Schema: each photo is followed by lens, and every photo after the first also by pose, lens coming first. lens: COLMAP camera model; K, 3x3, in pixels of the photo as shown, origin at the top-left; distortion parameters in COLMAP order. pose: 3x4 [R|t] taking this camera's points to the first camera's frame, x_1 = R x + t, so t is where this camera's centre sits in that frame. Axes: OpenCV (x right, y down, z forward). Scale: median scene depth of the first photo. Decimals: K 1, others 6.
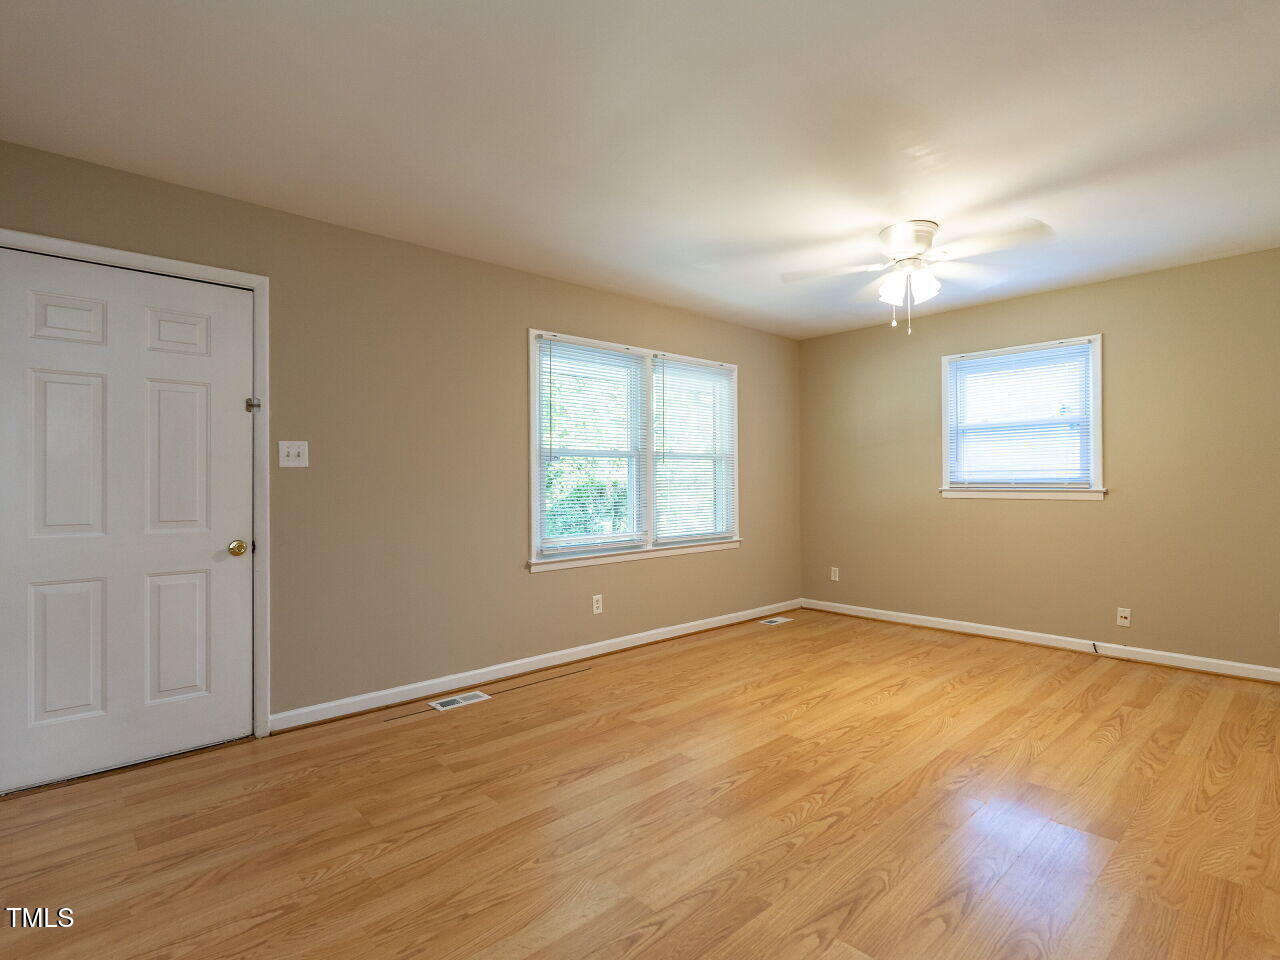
lens RADIAL K [[632.6, 0, 634.5], [0, 632.6, 486.8], [0, 0, 1]] dist [-0.002088, 0.000009]
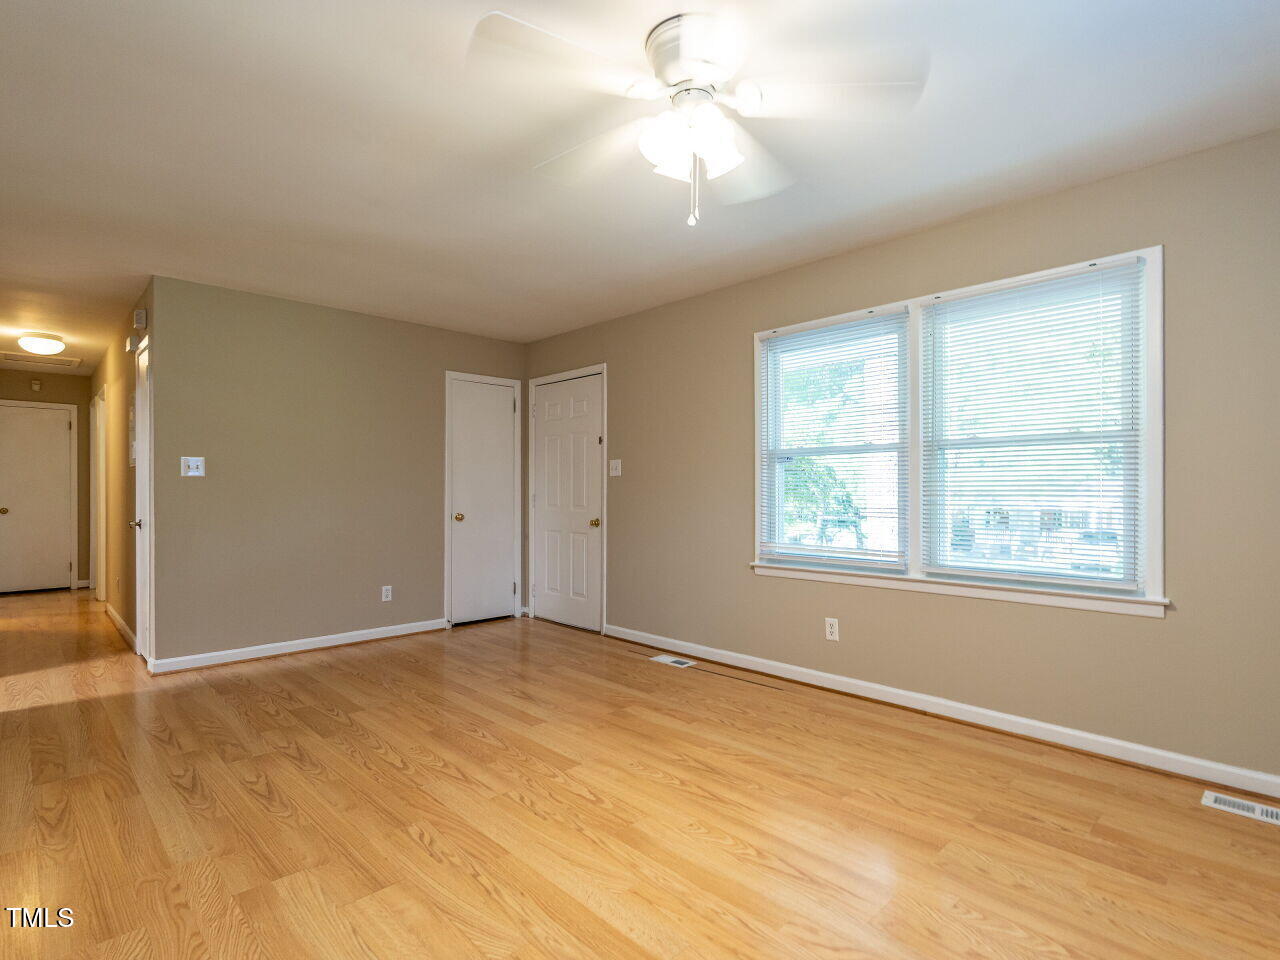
lens RADIAL K [[637.2, 0, 649.2], [0, 637.2, 499.5], [0, 0, 1]] dist [-0.001354, 0.000485]
pose [[0.056240, 0.018500, -0.998246, 0.930564], [-0.006750, 0.999813, 0.018149, -0.001506], [0.998394, 0.005717, 0.056354, 0.849417]]
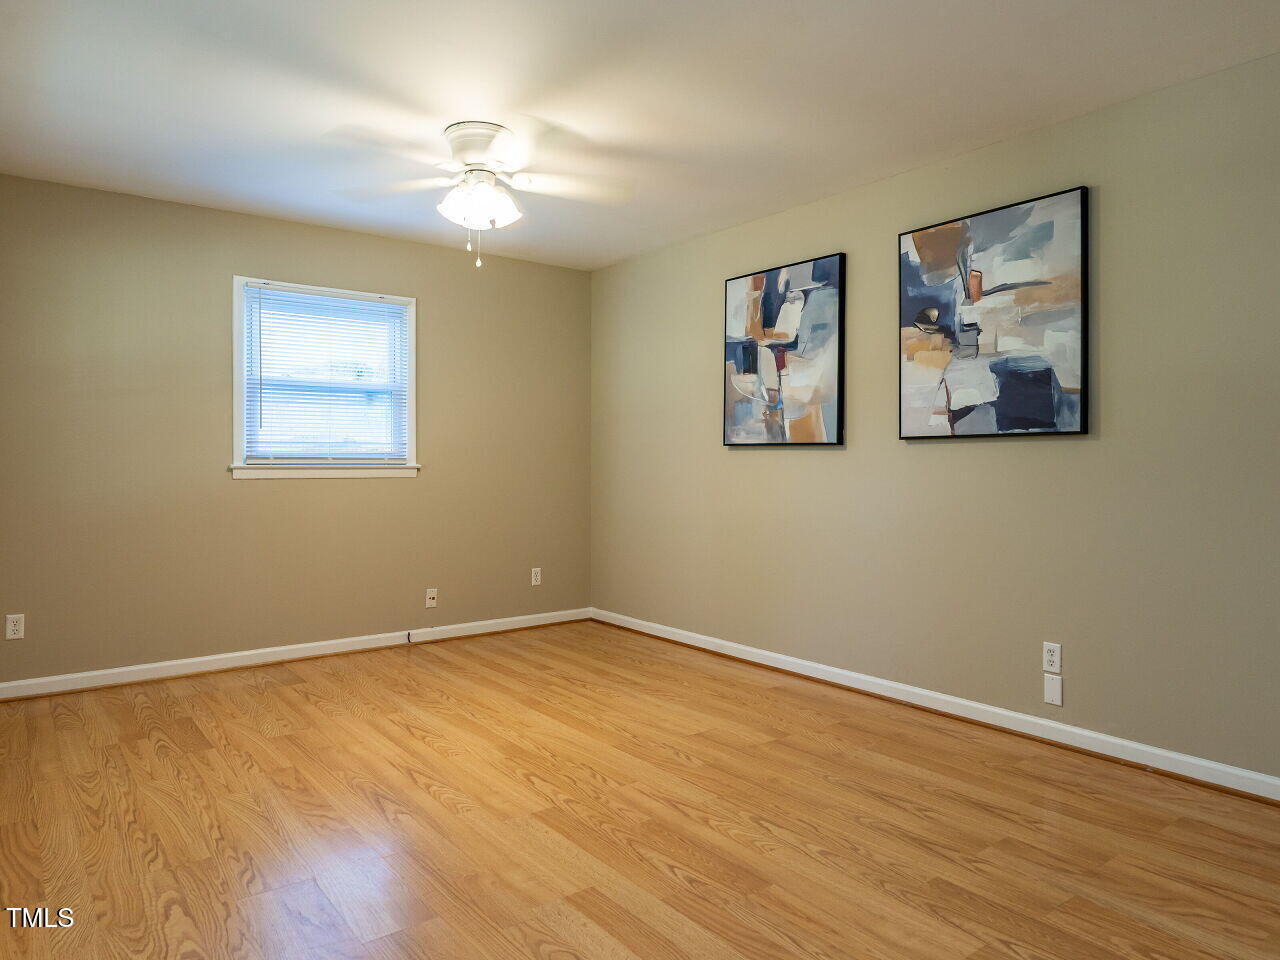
lens RADIAL K [[854.2, 0, 631.9], [0, 854.2, 466.5], [0, 0, 1]] dist [-0.005160, 0.002914]
pose [[0.087936, -0.000112, 0.996126, -0.557690], [0.004314, 0.999991, -0.000268, 0.008558], [-0.996117, 0.004321, 0.087936, 0.655725]]
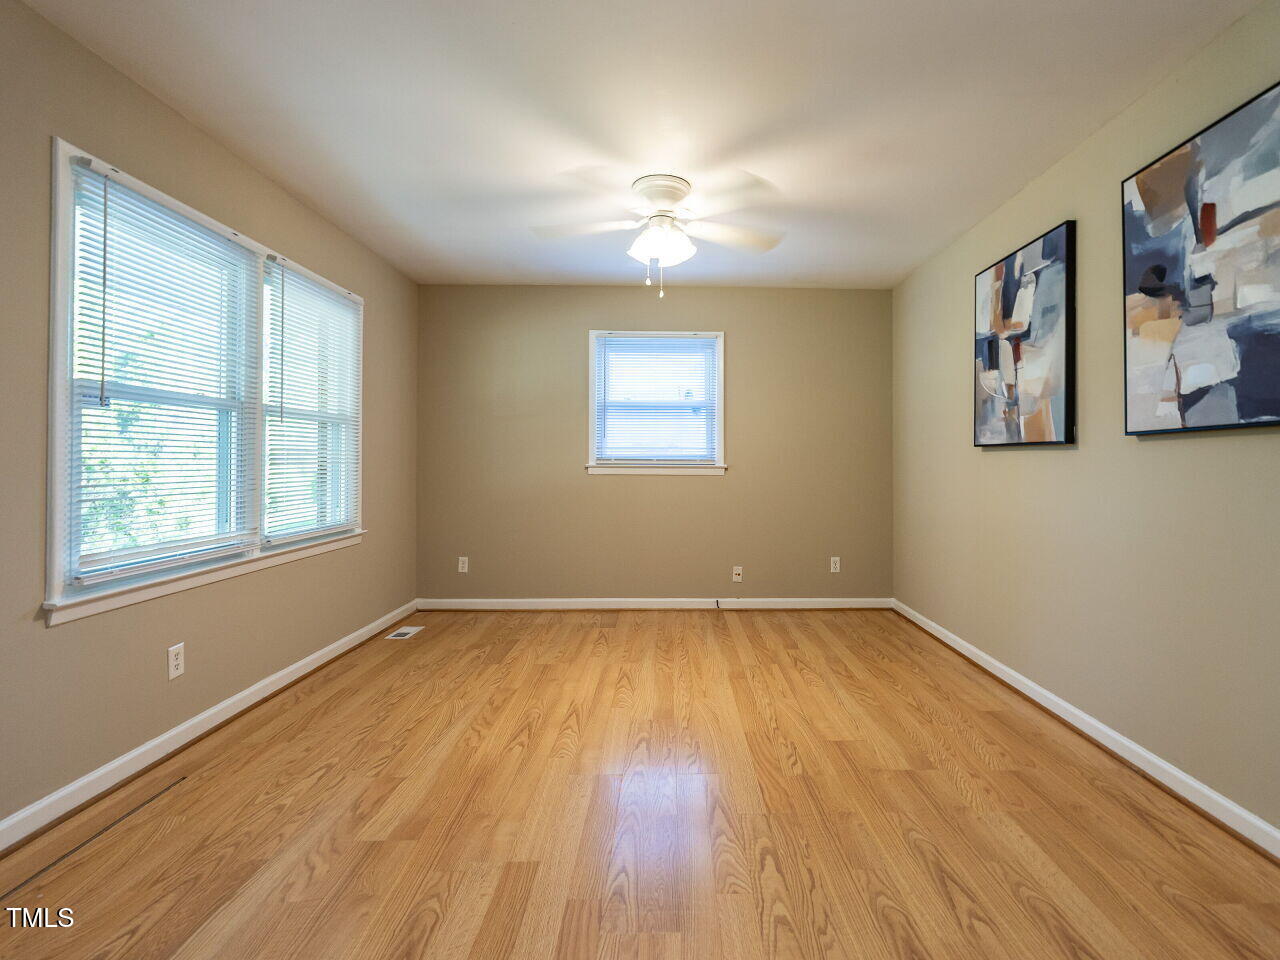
lens RADIAL K [[651.1, 0, 672.9], [0, 651.1, 453.6], [0, 0, 1]] dist [-0.001651, 0.000847]
pose [[0.660578, 0.019968, 0.750491, -0.250208], [-0.004046, 0.999726, -0.023038, 0.011178], [-0.750746, 0.012182, 0.660478, 0.321799]]
